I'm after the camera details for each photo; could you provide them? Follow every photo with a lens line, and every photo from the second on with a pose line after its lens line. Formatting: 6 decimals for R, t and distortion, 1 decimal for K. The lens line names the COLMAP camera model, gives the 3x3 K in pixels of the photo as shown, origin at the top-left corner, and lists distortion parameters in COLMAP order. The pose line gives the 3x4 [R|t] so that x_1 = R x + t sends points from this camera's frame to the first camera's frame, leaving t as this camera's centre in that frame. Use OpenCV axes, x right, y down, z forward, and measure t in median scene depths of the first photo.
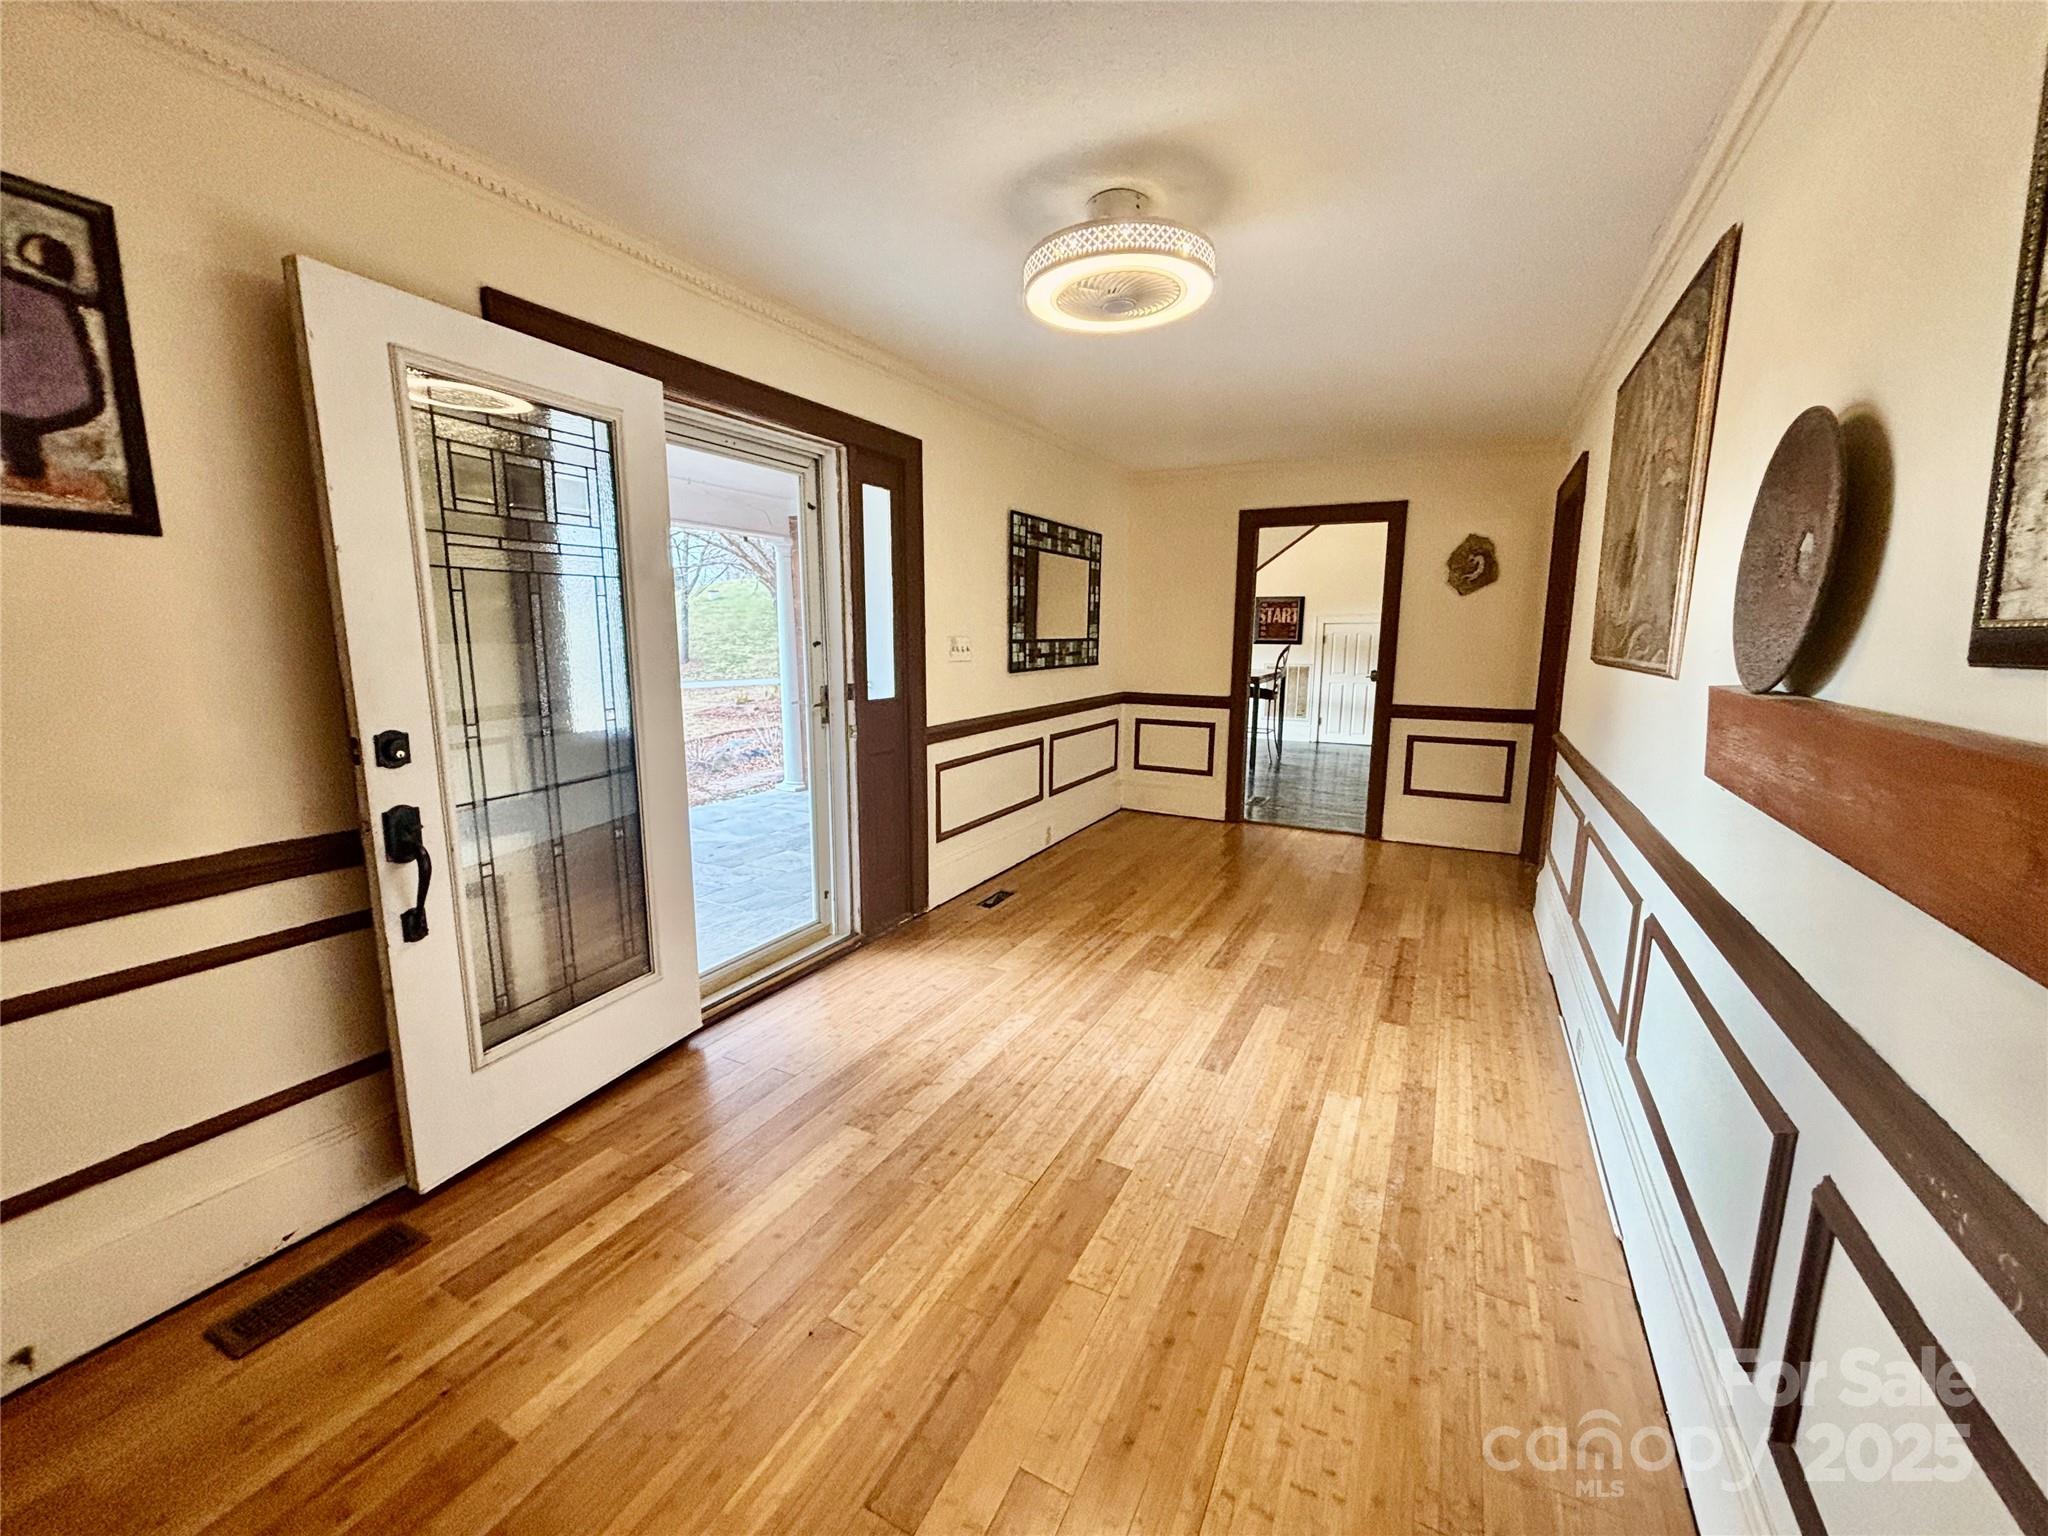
lens RADIAL K [[821.7, 0, 1017.7], [0, 821.7, 769.0], [0, 0, 1]] dist [-0.000795, 0.001148]
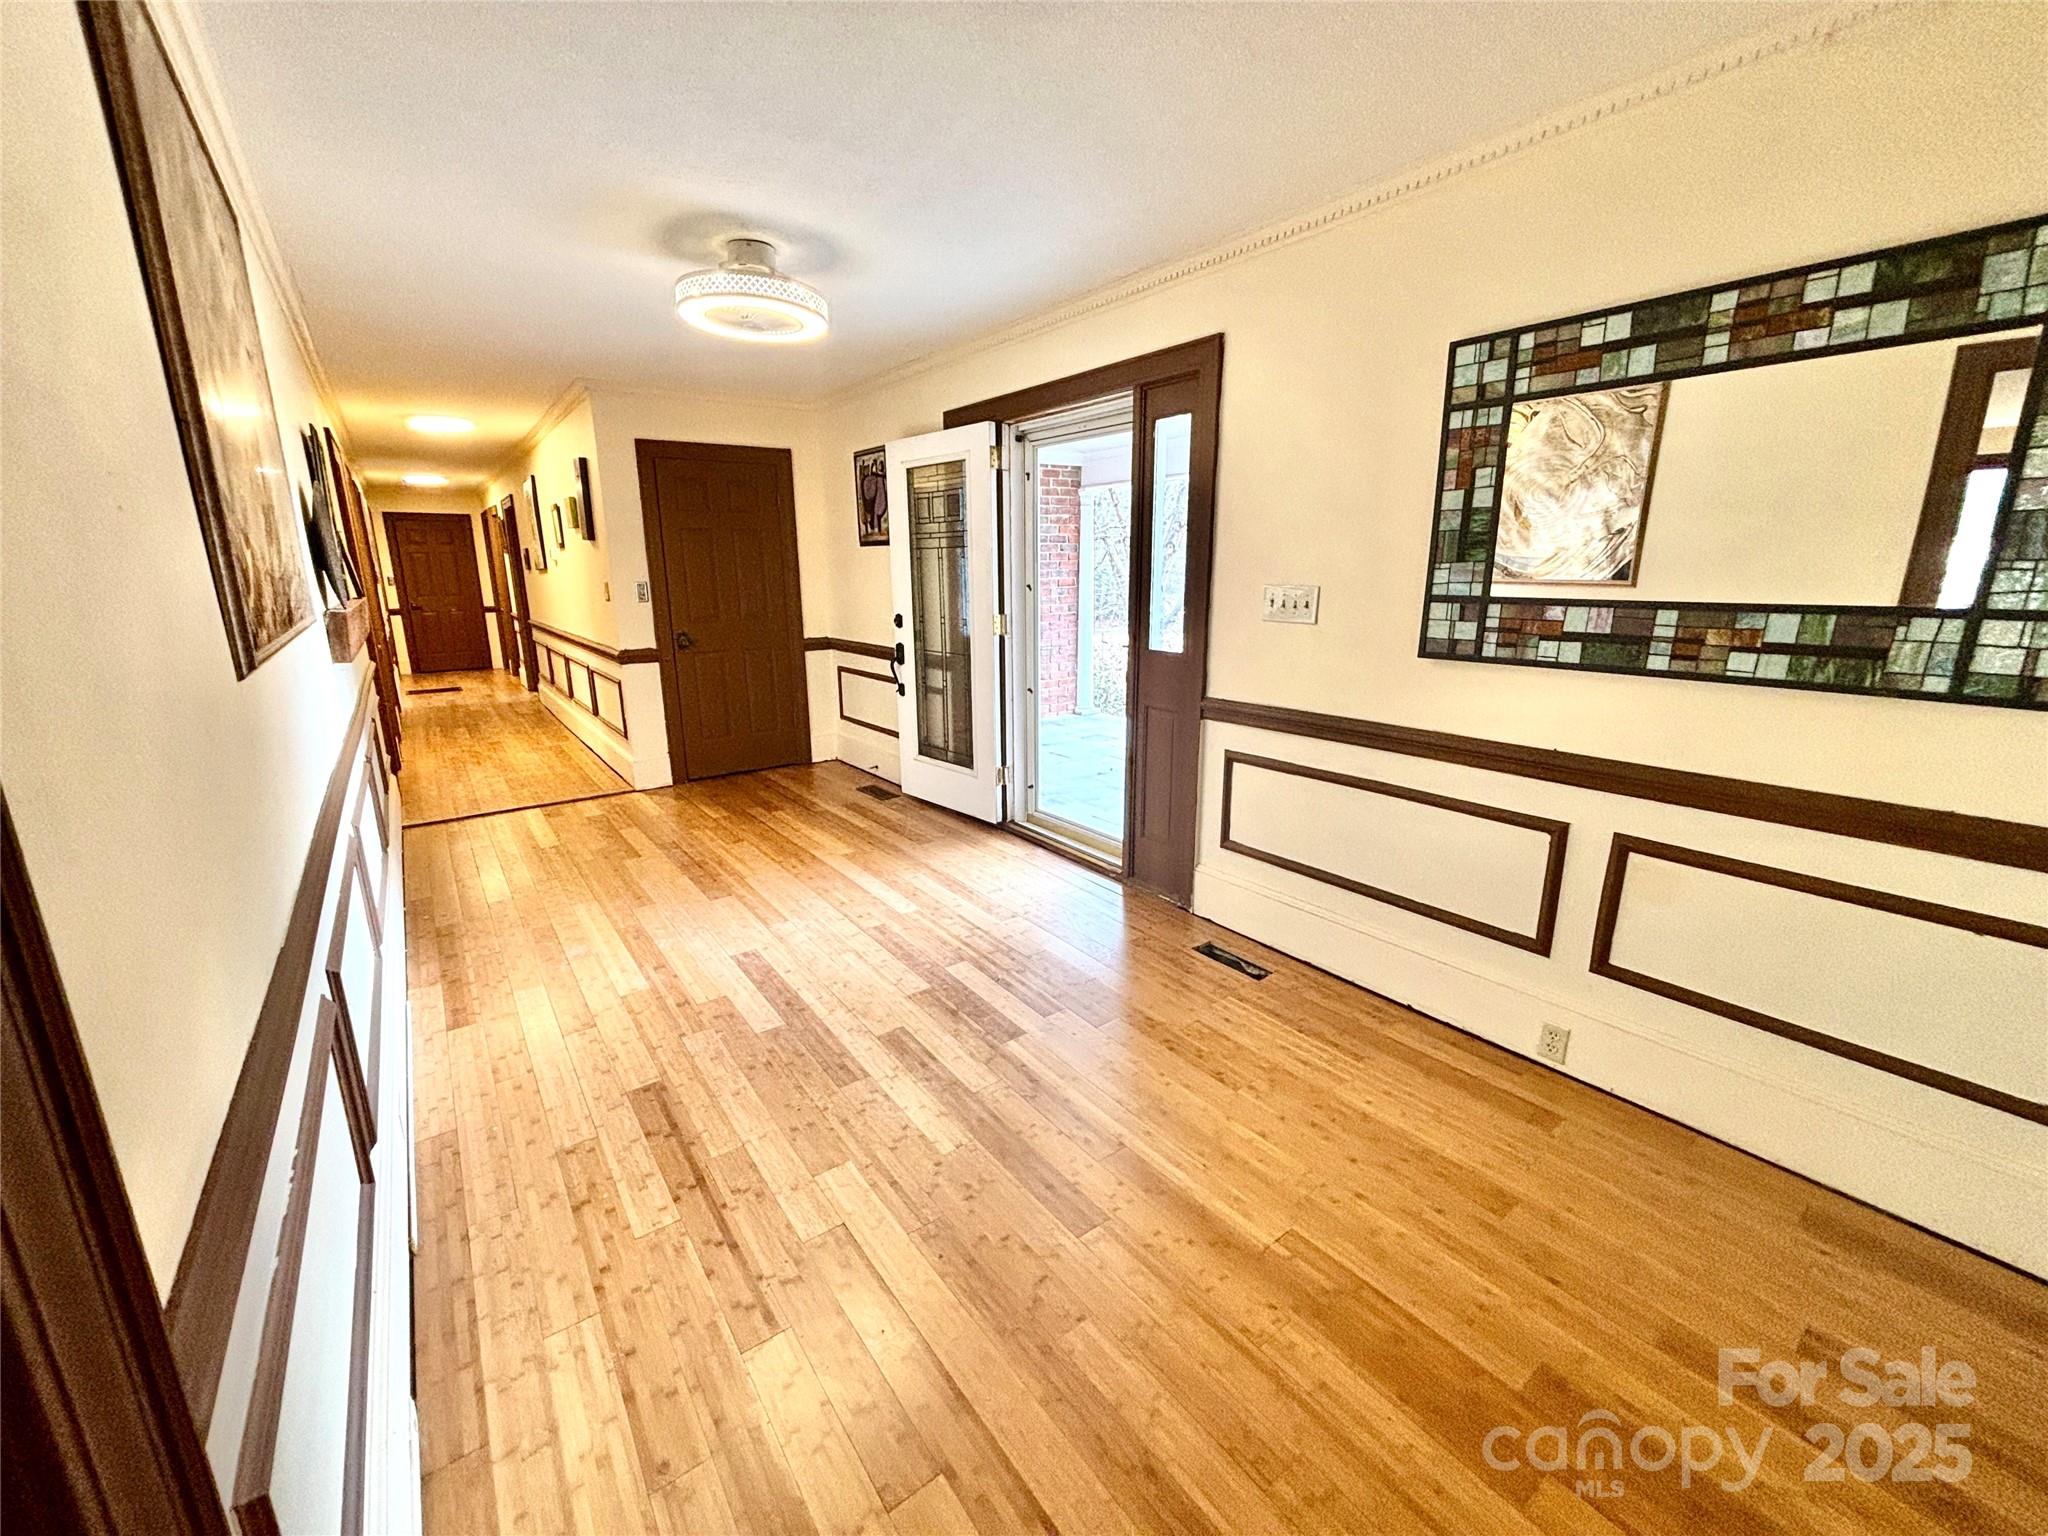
lens RADIAL K [[821.7, 0, 1014.6], [0, 821.7, 763.4], [0, 0, 1]] dist [-0.000795, 0.001148]
pose [[-0.435588, 0.204712, -0.876559, 0.778451], [-0.152194, 0.943028, 0.295864, -0.221931], [0.887187, 0.262282, -0.379615, 1.284456]]
